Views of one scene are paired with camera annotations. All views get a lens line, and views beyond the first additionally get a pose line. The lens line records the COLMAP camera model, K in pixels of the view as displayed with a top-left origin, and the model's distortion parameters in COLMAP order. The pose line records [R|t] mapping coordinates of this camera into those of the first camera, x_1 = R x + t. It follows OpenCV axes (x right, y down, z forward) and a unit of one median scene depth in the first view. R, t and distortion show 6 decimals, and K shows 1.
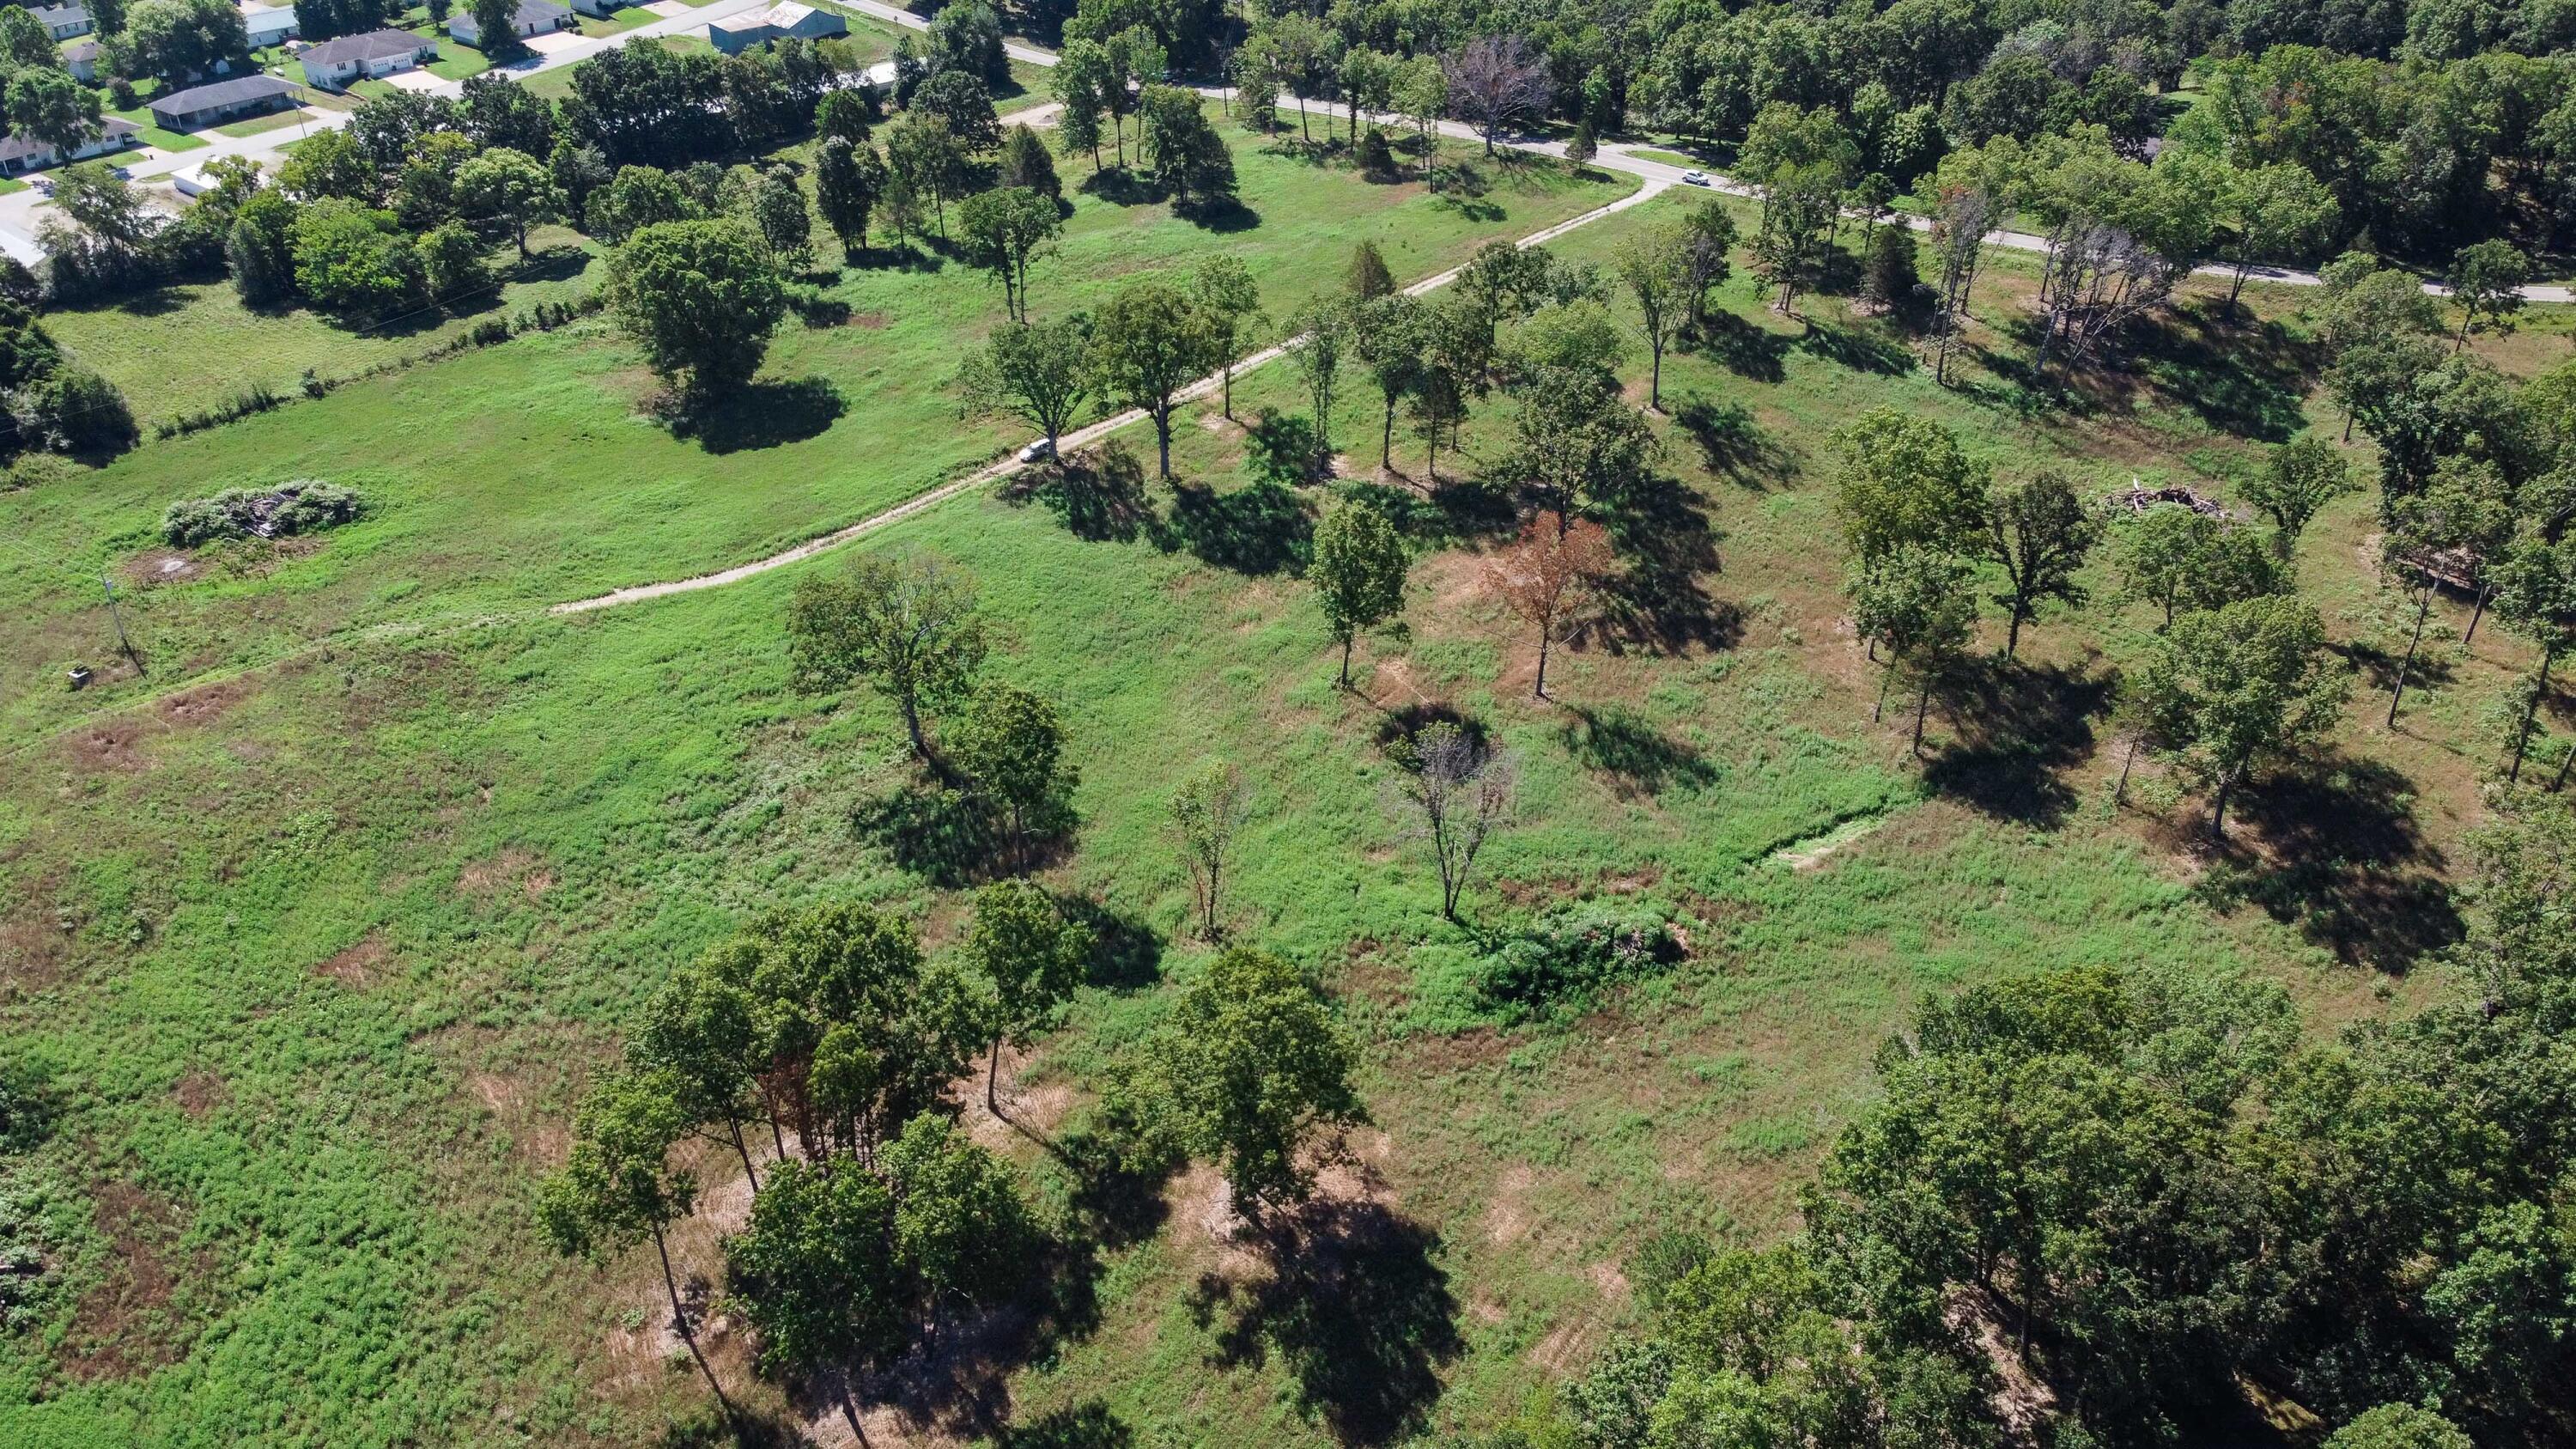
lens RADIAL K [[1889.5, 0, 1289.0], [0, 1889.5, 743.7], [0, 0, 1]] dist [0.258446, -0.316581]
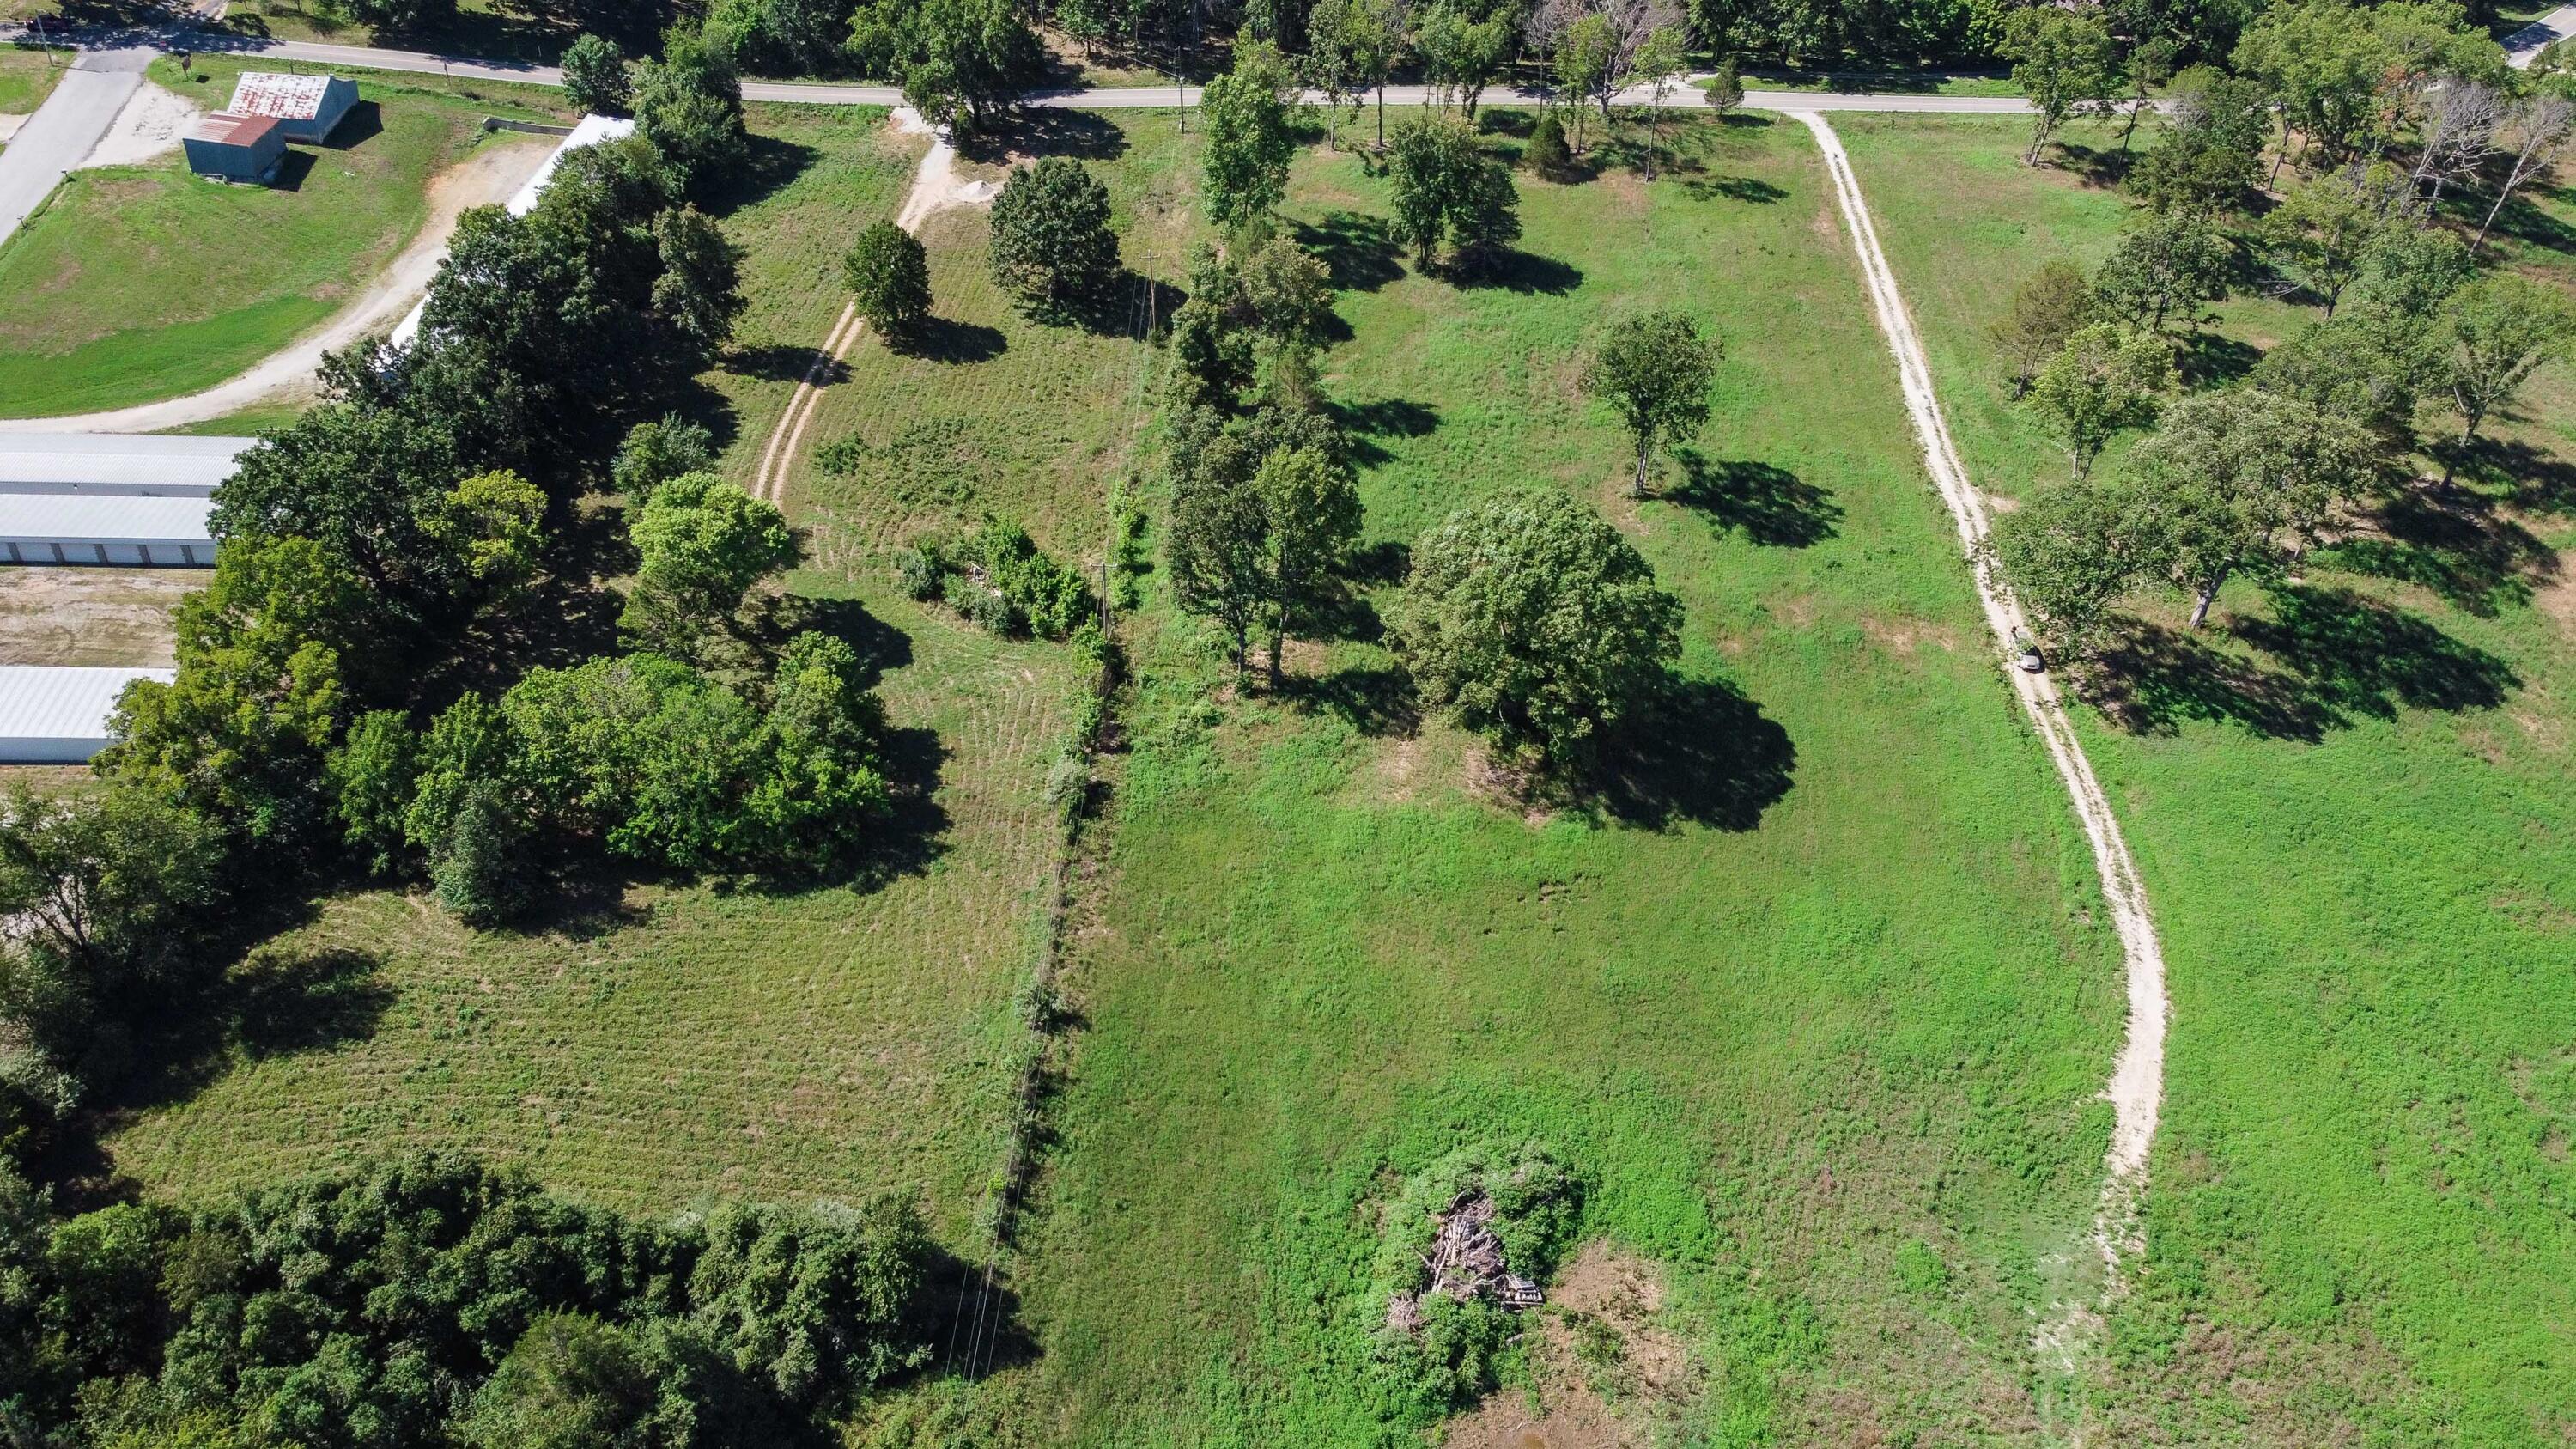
lens RADIAL K [[1889.5, 0, 1289.0], [0, 1889.5, 743.7], [0, 0, 1]] dist [0.258446, -0.316581]
pose [[0.728396, -0.377963, 0.571474, -0.787412], [0.322102, 0.925062, 0.201271, -0.365976], [-0.604723, 0.037468, 0.795554, 0.581771]]
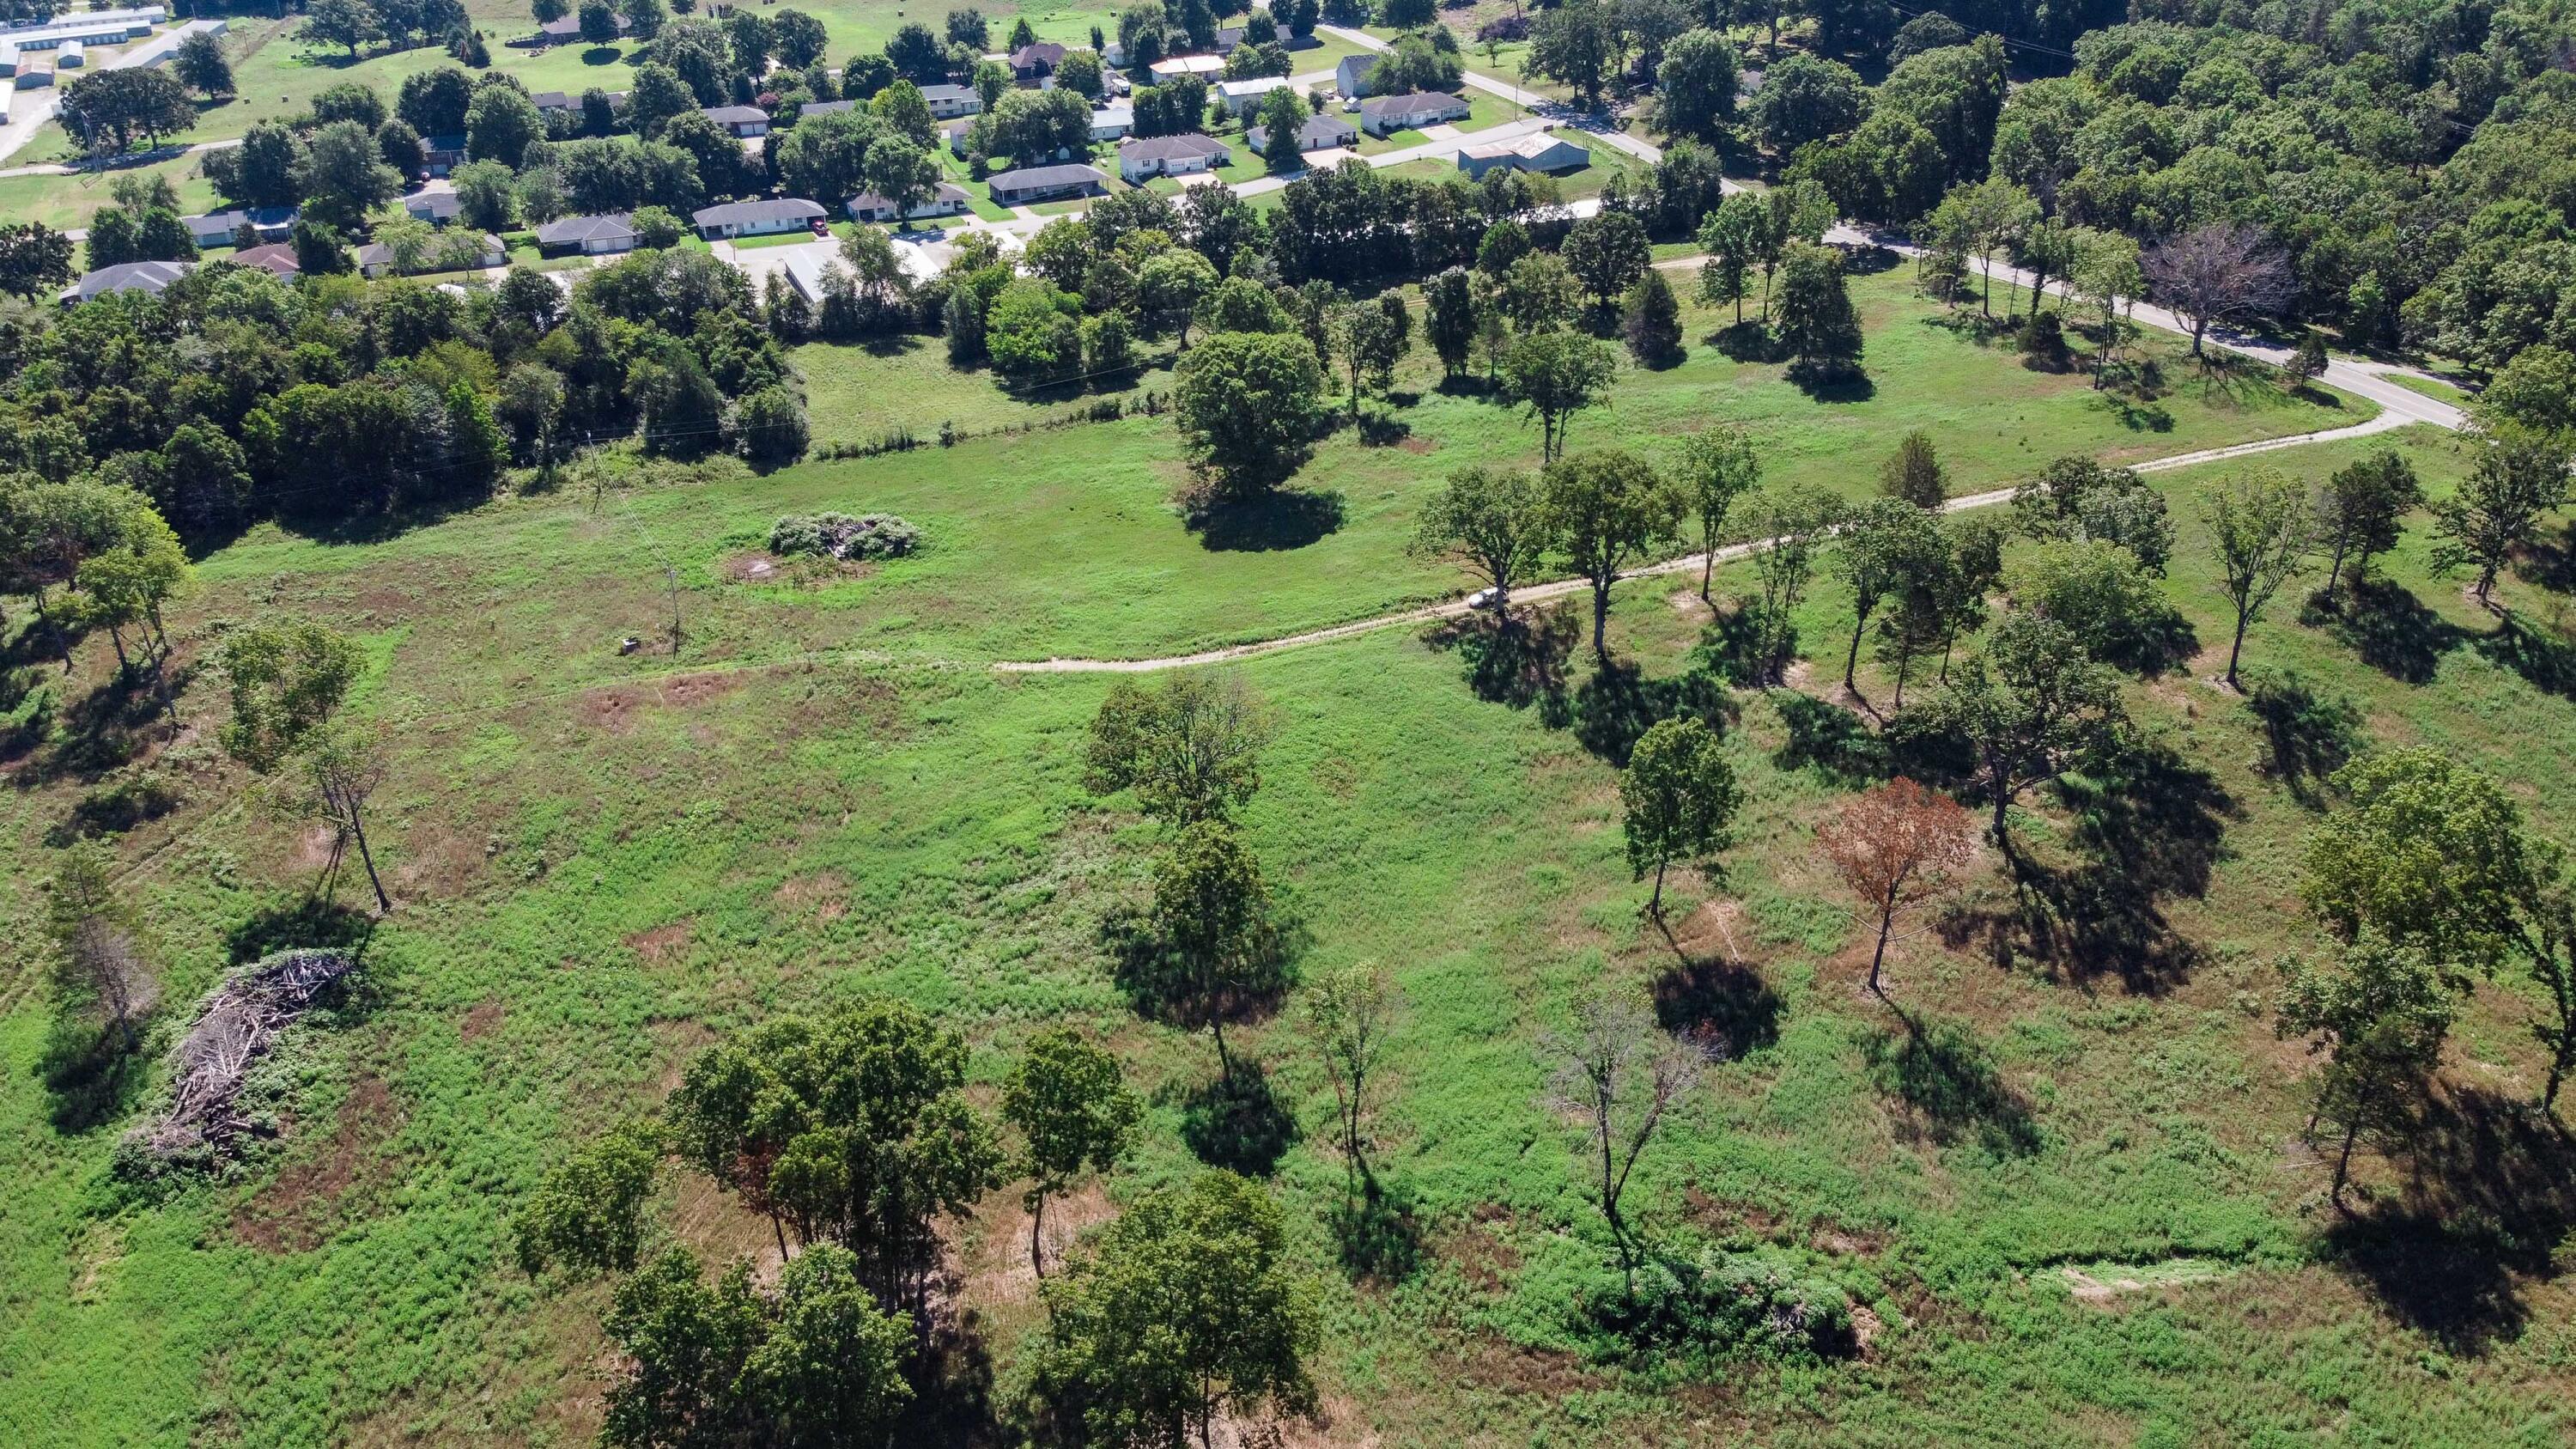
lens RADIAL K [[1889.5, 0, 1289.0], [0, 1889.5, 743.7], [0, 0, 1]] dist [0.258446, -0.316581]
pose [[0.890667, 0.214482, -0.400886, 0.182506], [-0.235725, 0.971812, -0.003784, -0.054268], [0.388774, 0.097869, 0.916120, 0.083580]]
